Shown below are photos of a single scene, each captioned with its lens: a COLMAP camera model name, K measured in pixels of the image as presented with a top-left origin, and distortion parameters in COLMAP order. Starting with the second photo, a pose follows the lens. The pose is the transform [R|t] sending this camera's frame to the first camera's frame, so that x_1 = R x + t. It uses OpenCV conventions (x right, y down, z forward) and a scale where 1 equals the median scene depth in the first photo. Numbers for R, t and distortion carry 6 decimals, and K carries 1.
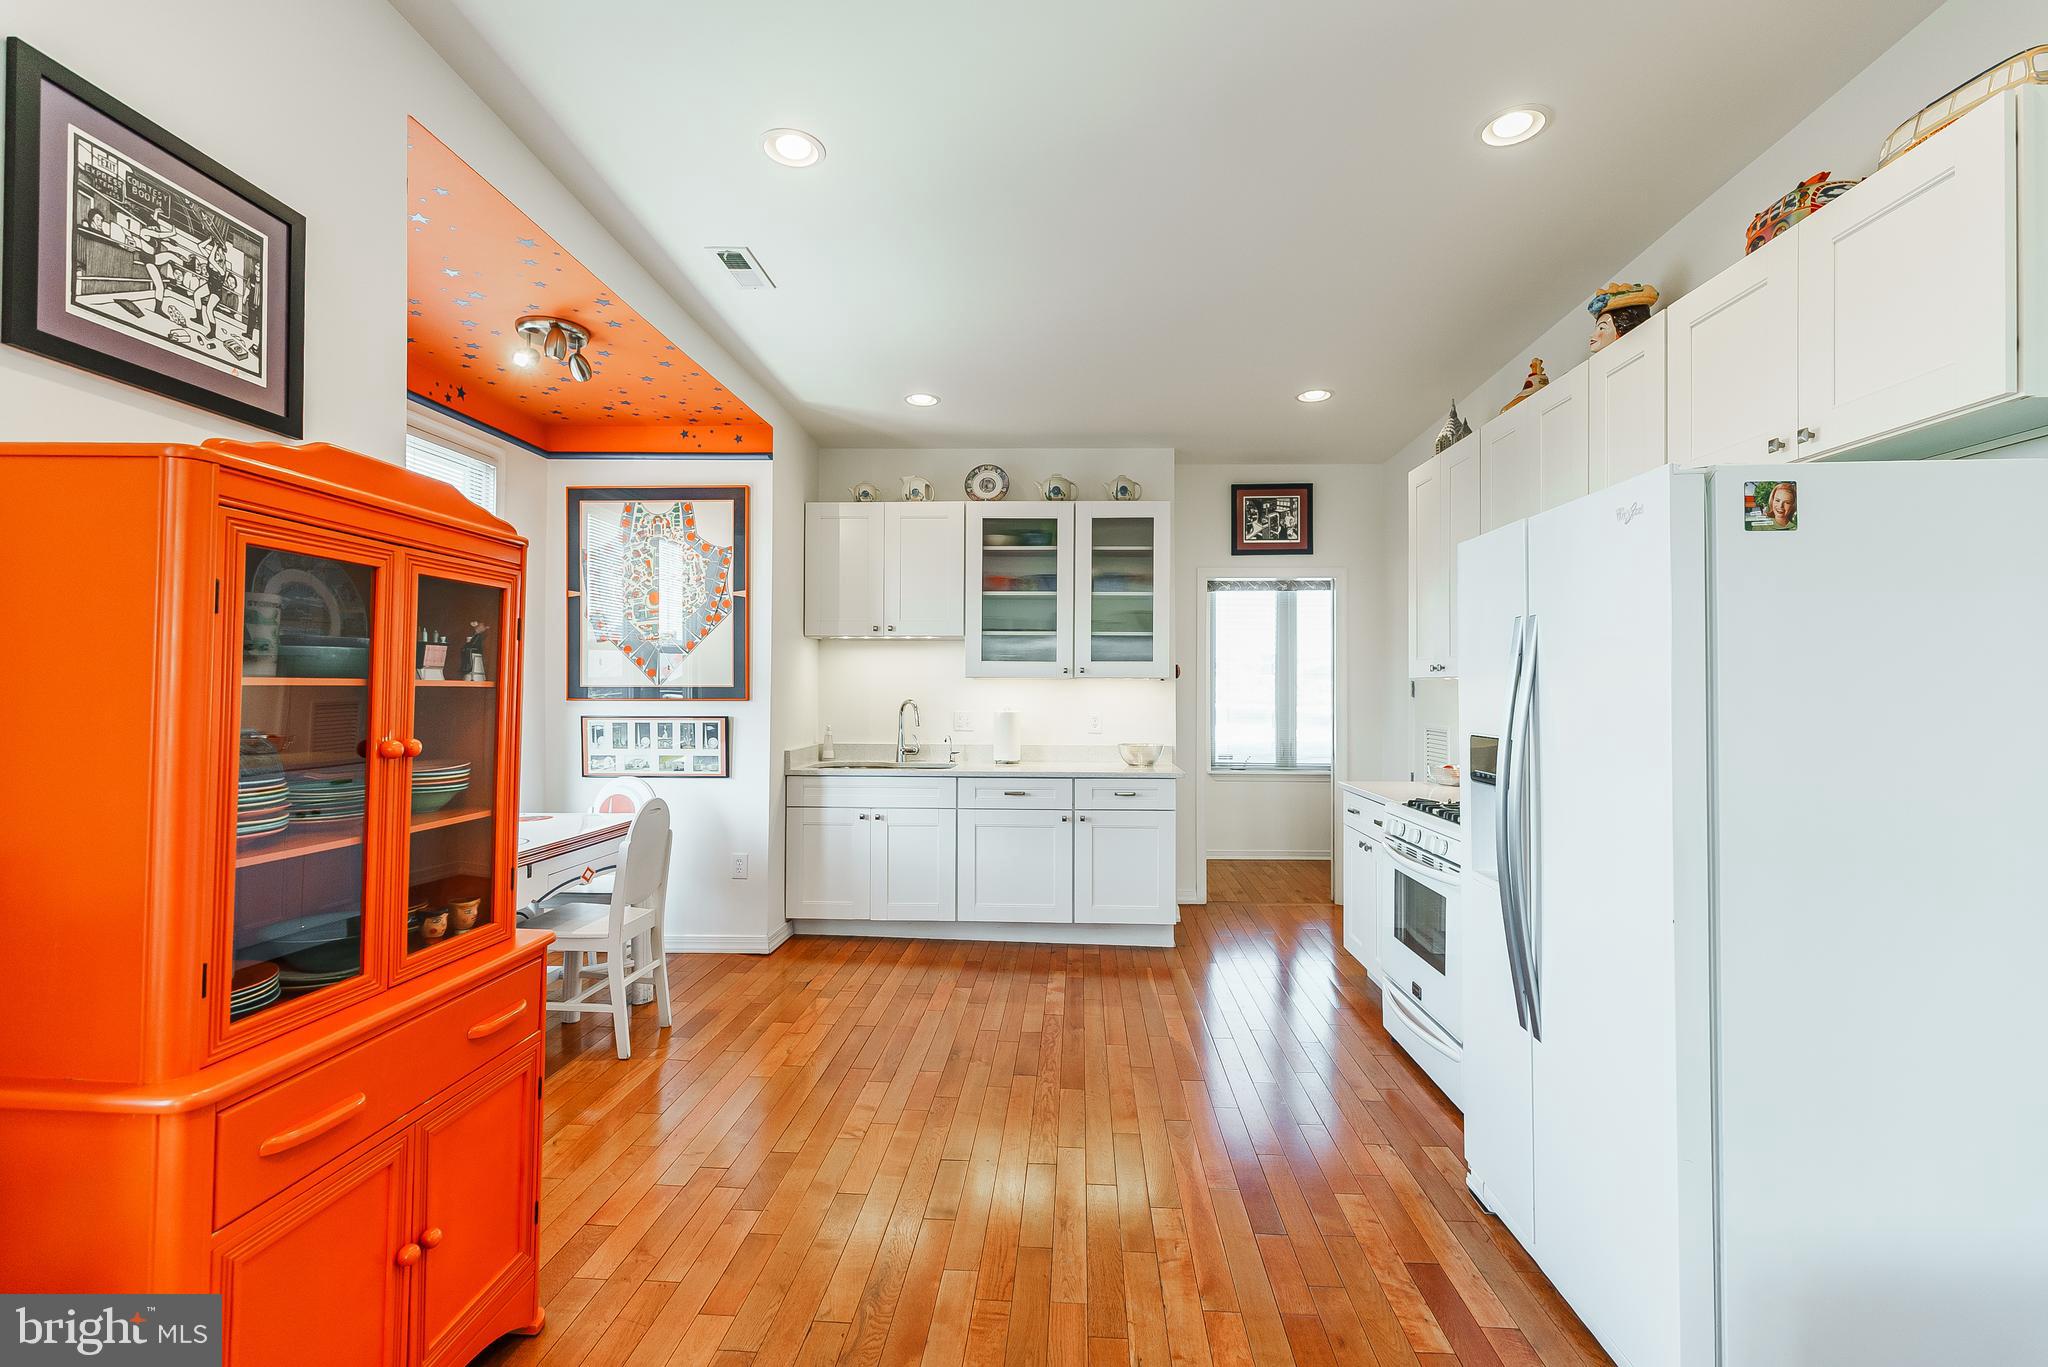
lens RADIAL K [[918.2, 0, 1029.3], [0, 918.2, 682.6], [0, 0, 1]] dist [0.001890, 0.000315]
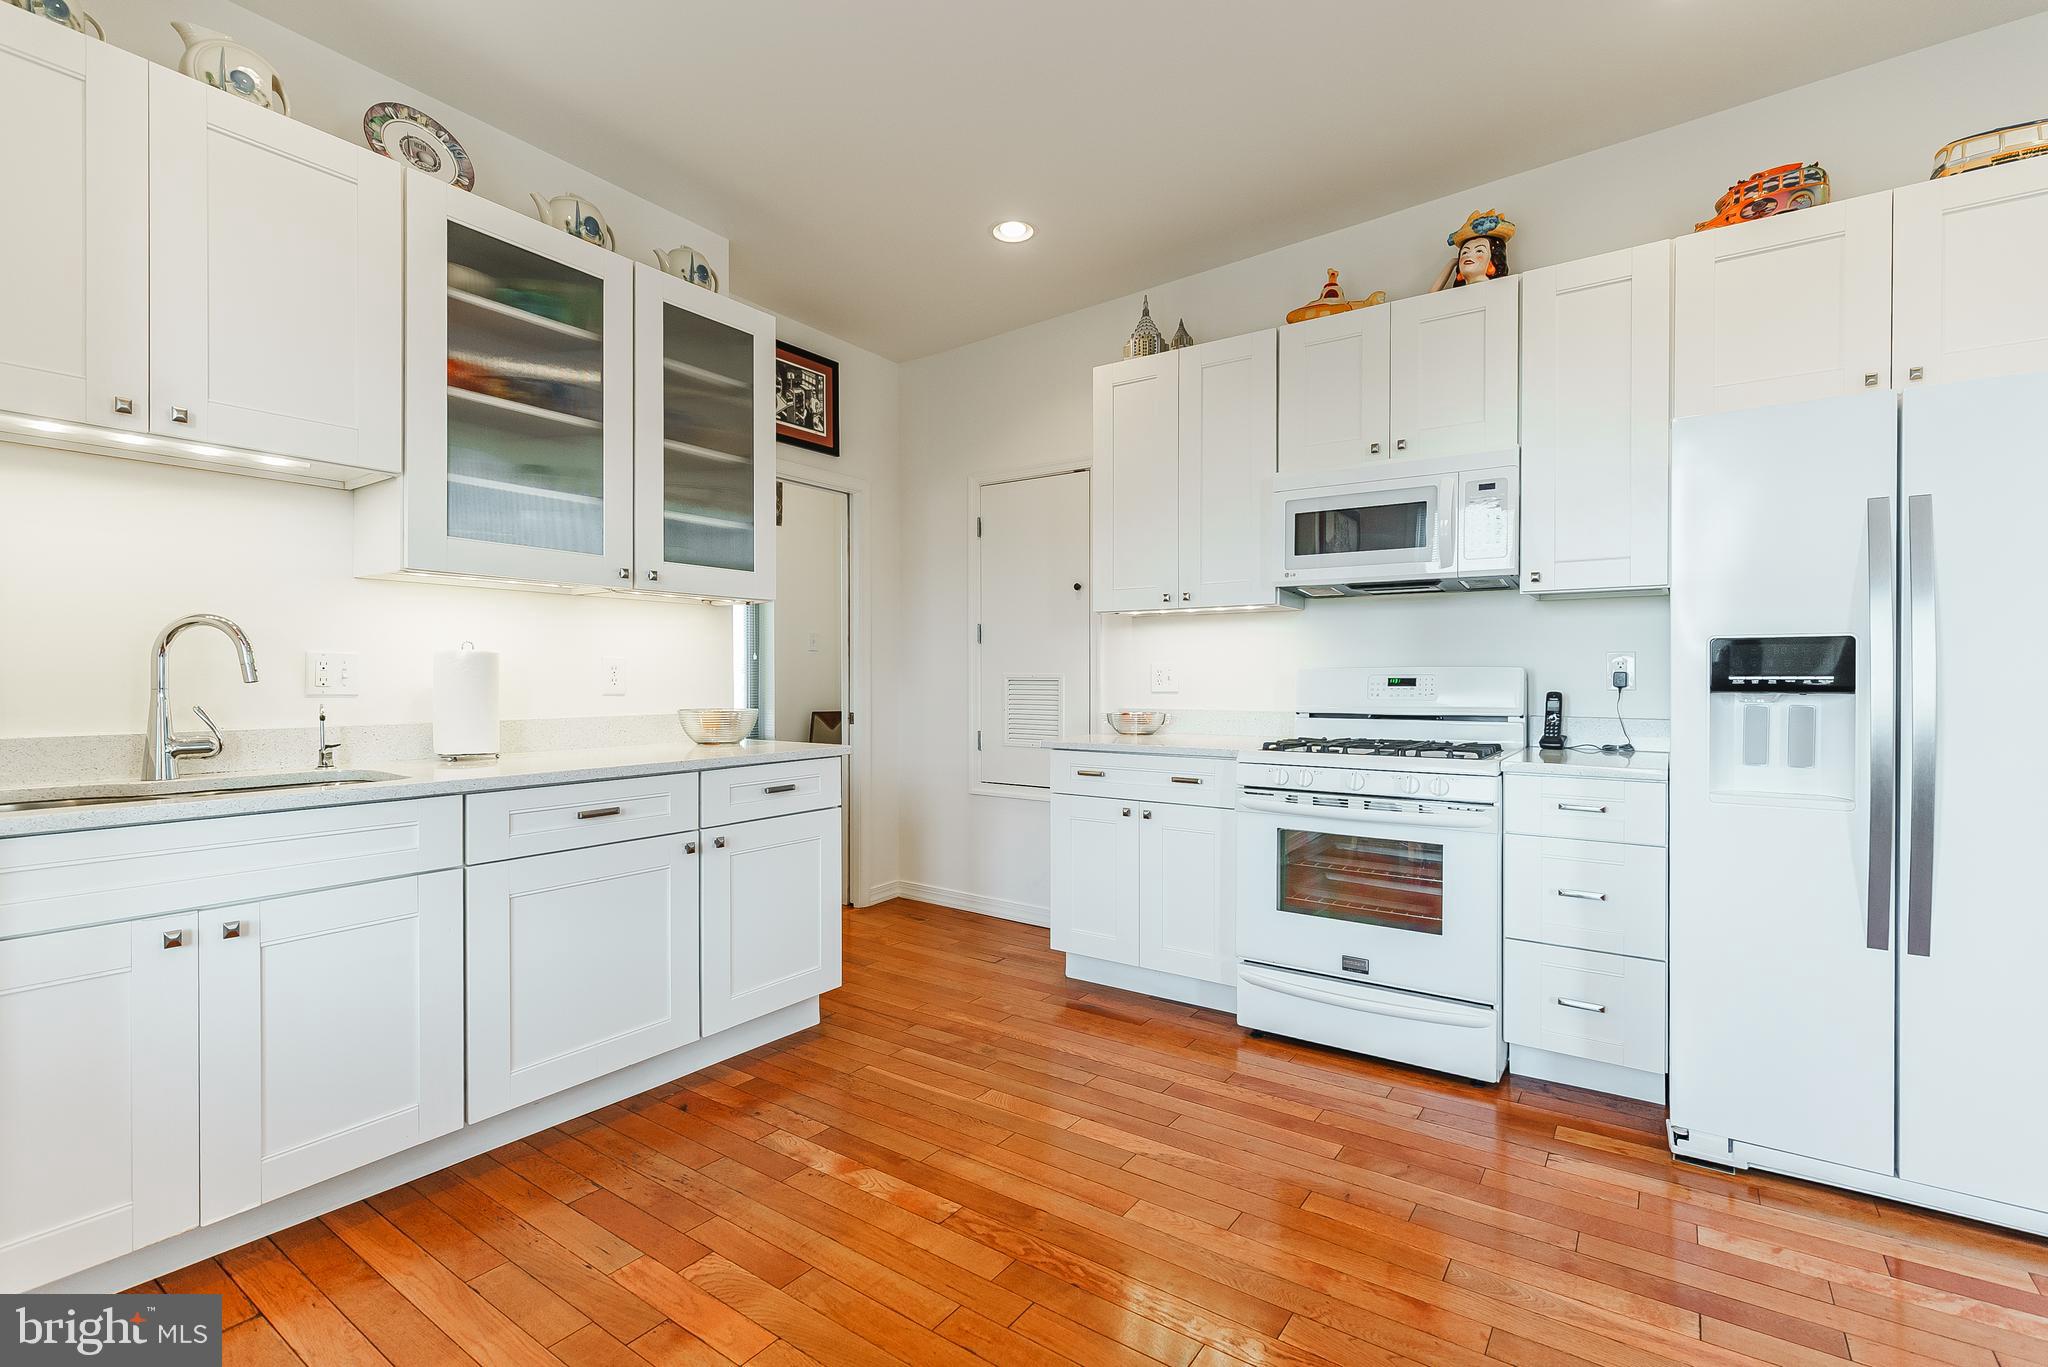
lens RADIAL K [[918.2, 0, 1029.3], [0, 918.2, 682.6], [0, 0, 1]] dist [0.001890, 0.000315]
pose [[0.527590, -0.008684, 0.849455, -0.287565], [-0.002786, 0.999925, 0.011952, 0.042887], [-0.849494, -0.008672, 0.527526, 0.519155]]
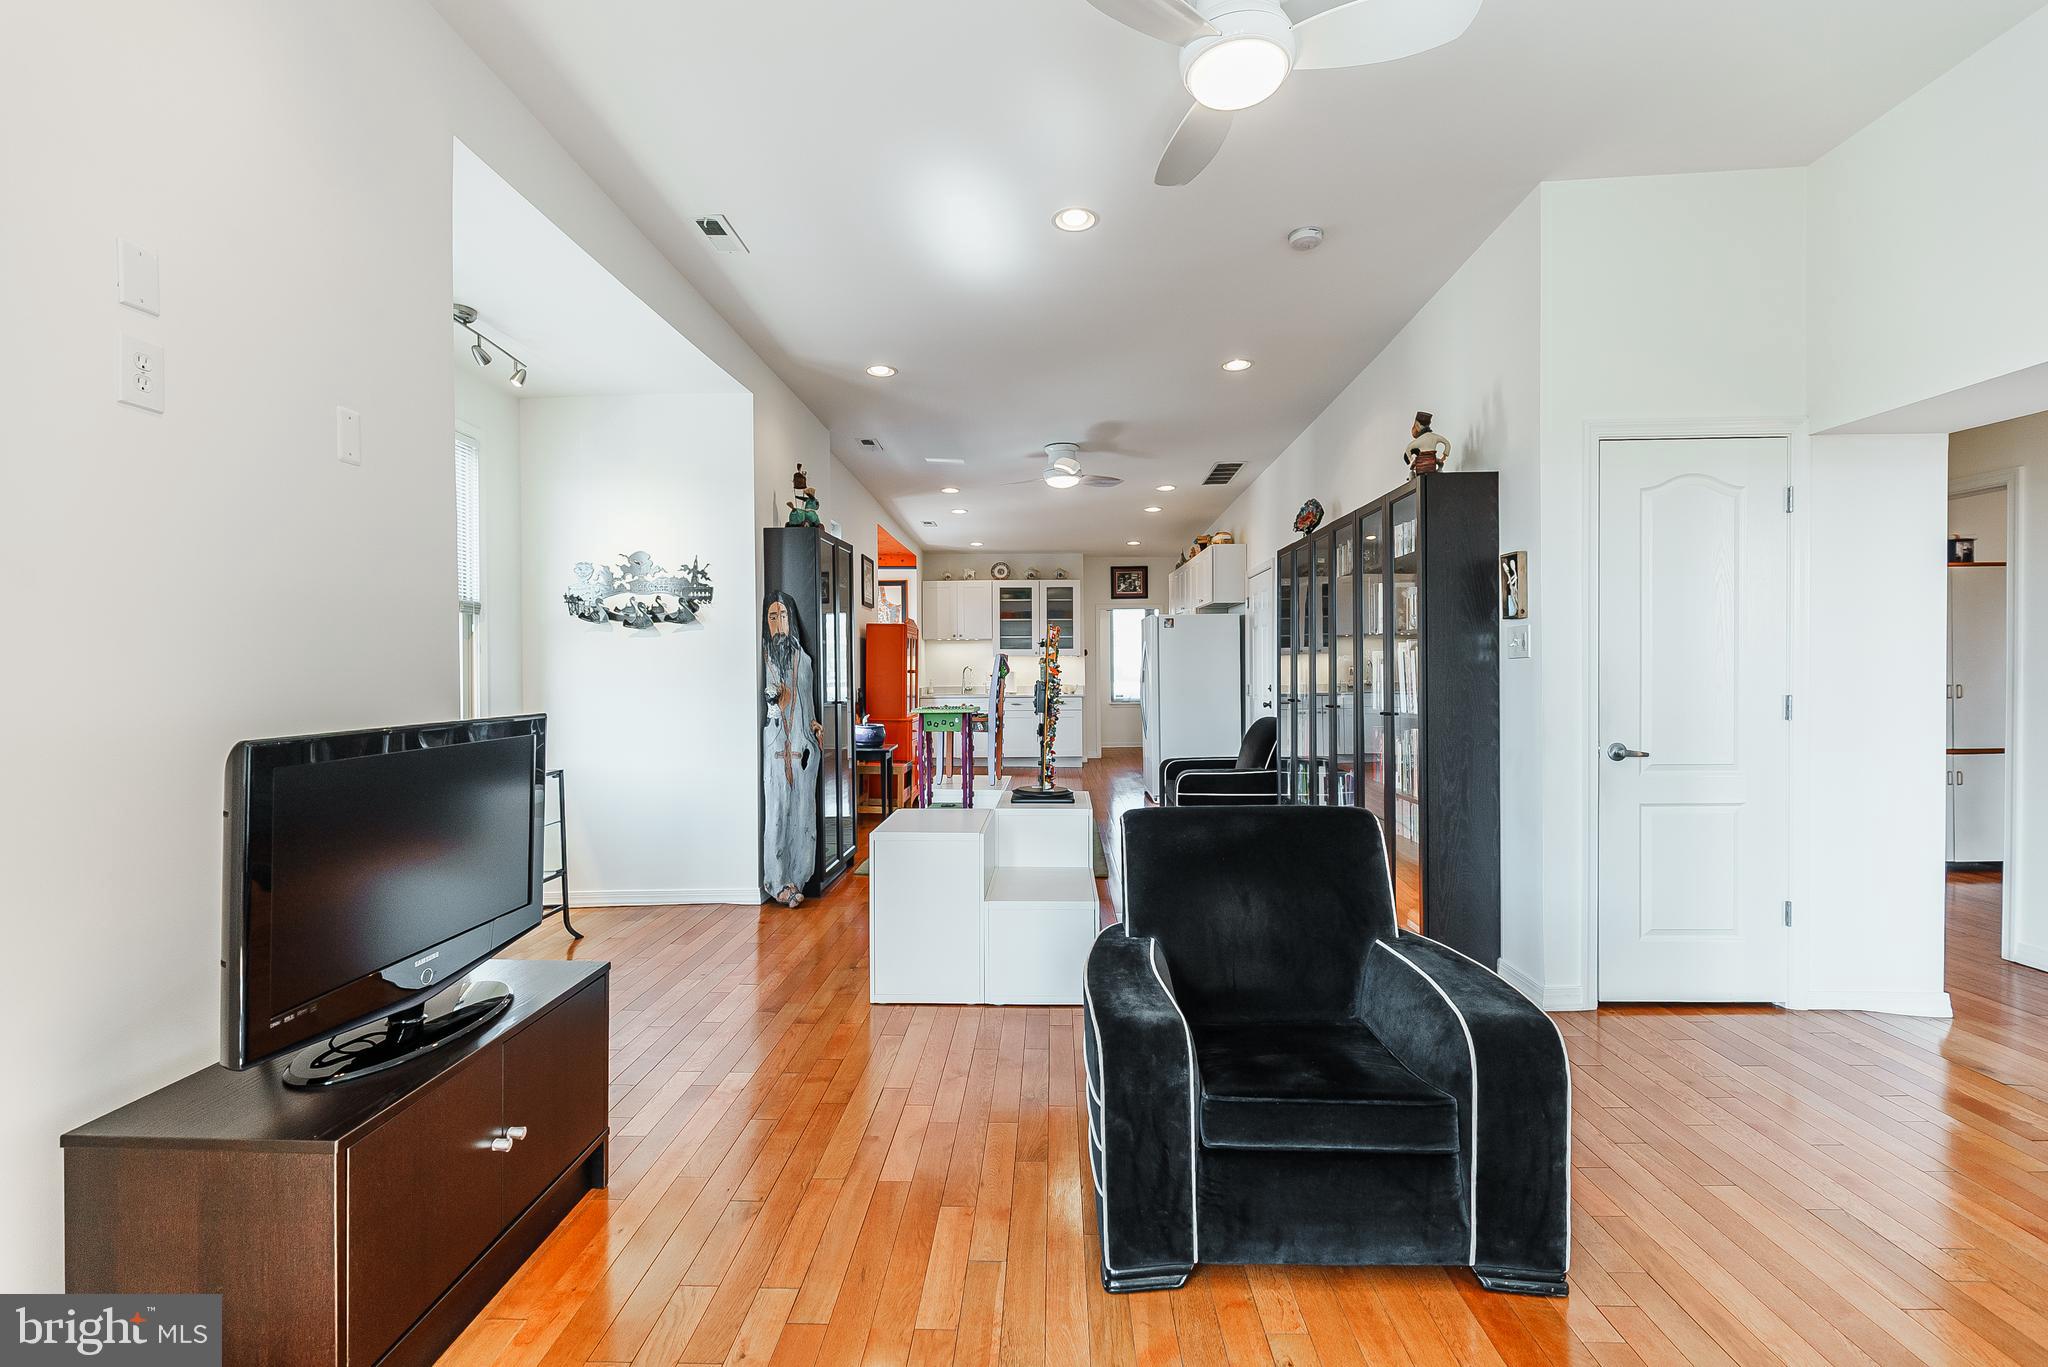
lens RADIAL K [[918.2, 0, 1029.3], [0, 918.2, 682.6], [0, 0, 1]] dist [0.001890, 0.000315]
pose [[0.999380, -0.013622, 0.032453, -0.055426], [0.012863, 0.999642, 0.023455, 0.007509], [-0.032761, -0.023023, 0.999198, -1.341033]]
